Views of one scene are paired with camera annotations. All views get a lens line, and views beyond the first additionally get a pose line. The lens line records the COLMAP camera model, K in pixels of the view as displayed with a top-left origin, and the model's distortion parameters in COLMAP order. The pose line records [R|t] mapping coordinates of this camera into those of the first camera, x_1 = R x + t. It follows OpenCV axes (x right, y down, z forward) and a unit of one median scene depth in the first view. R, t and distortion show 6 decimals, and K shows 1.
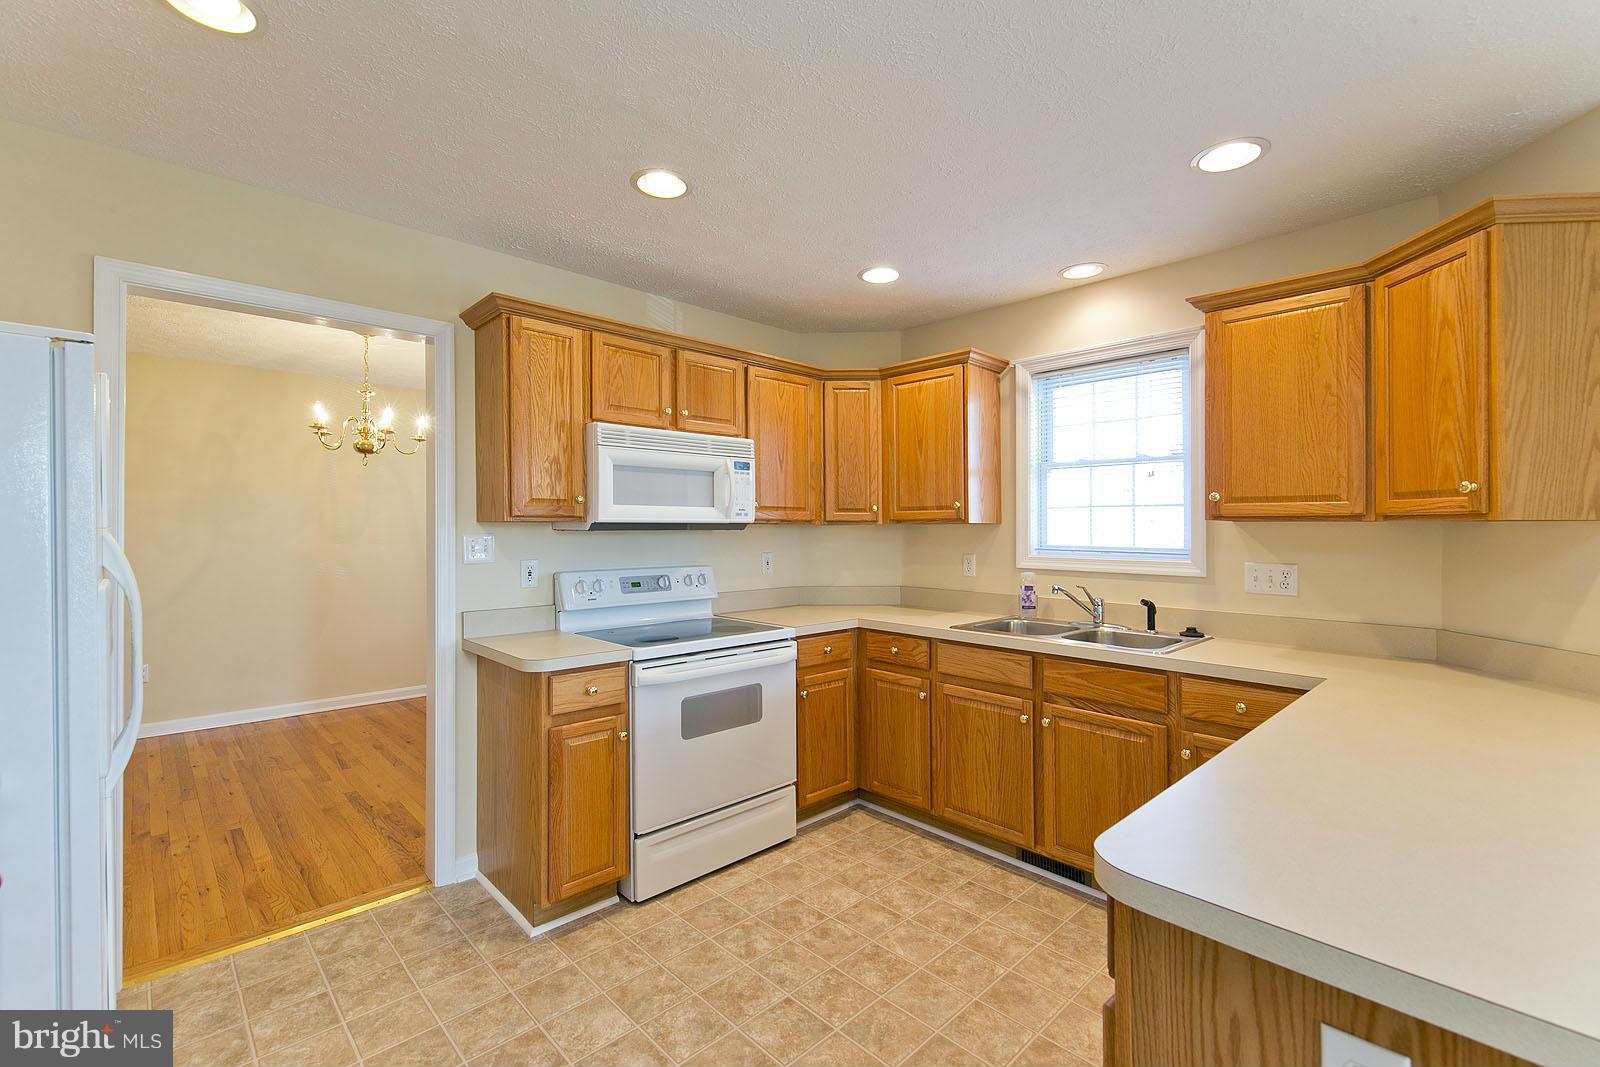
lens RADIAL K [[675.4, 0, 803.8], [0, 675.4, 526.0], [0, 0, 1]] dist [-0.000178, -0.000254]
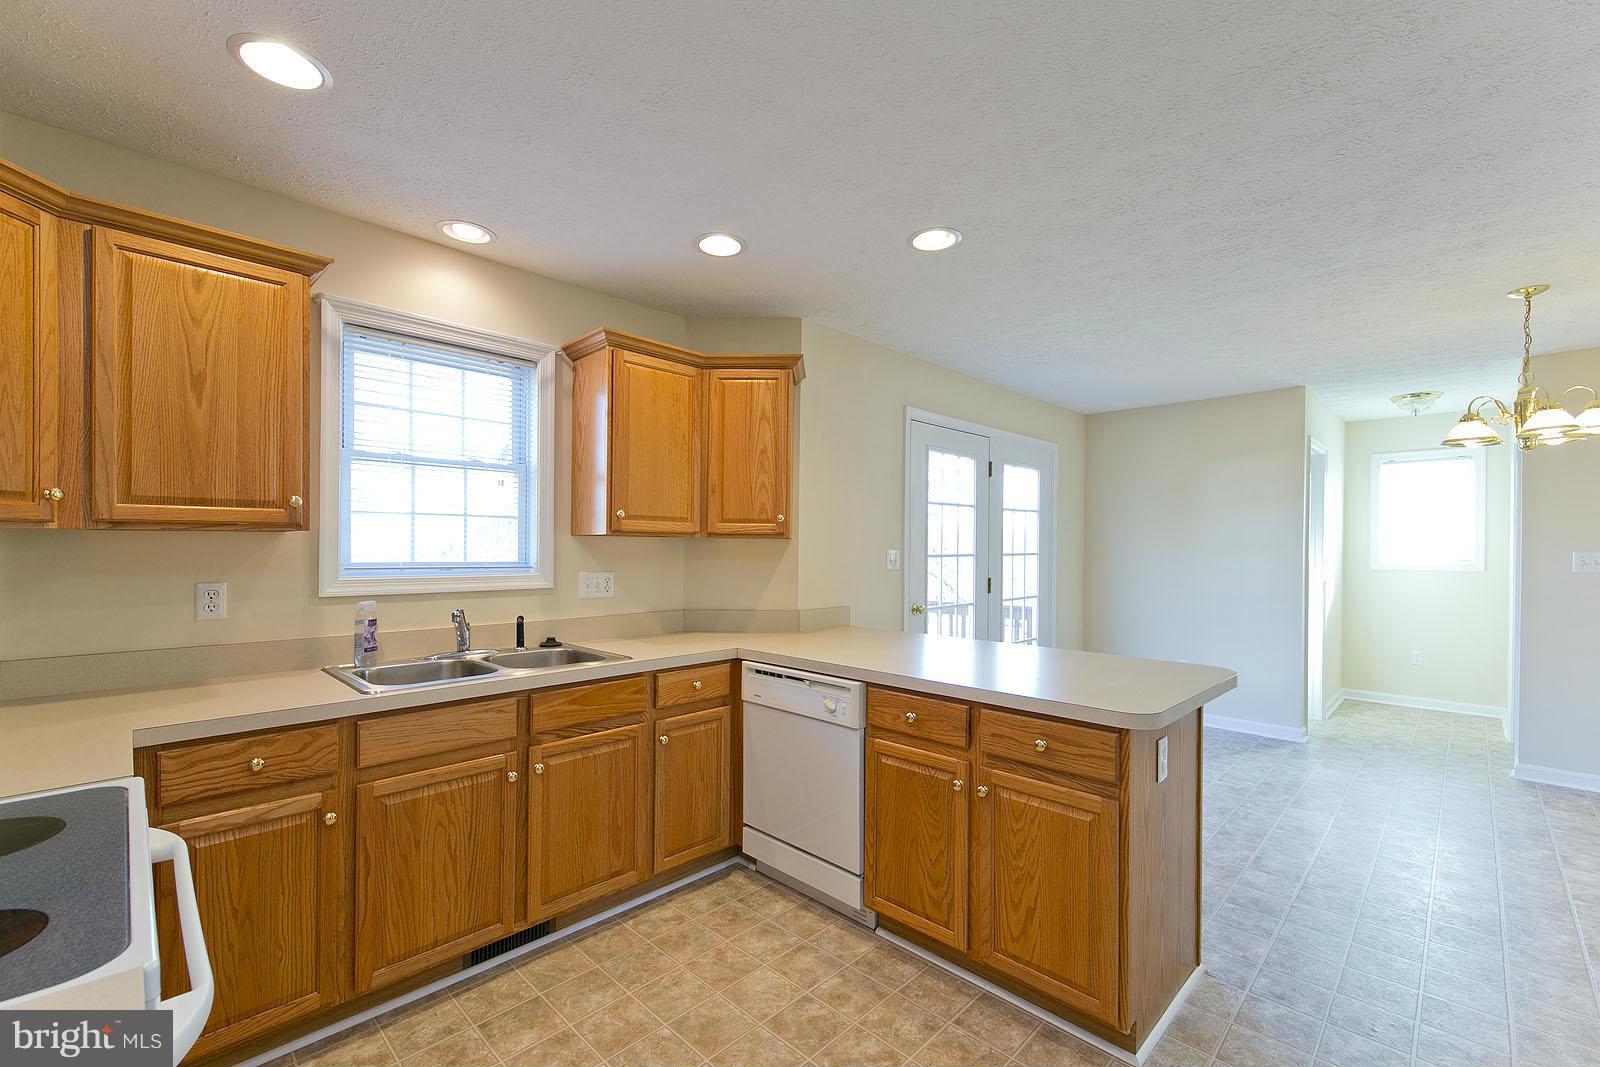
lens RADIAL K [[683.8, 0, 797.5], [0, 683.8, 545.2], [0, 0, 1]] dist [0.000432, -0.000321]
pose [[-0.025421, -0.003135, 0.999672, -0.470879], [-0.010436, 0.999941, 0.002871, 0.002785], [-0.999622, -0.010360, -0.025453, 0.643496]]
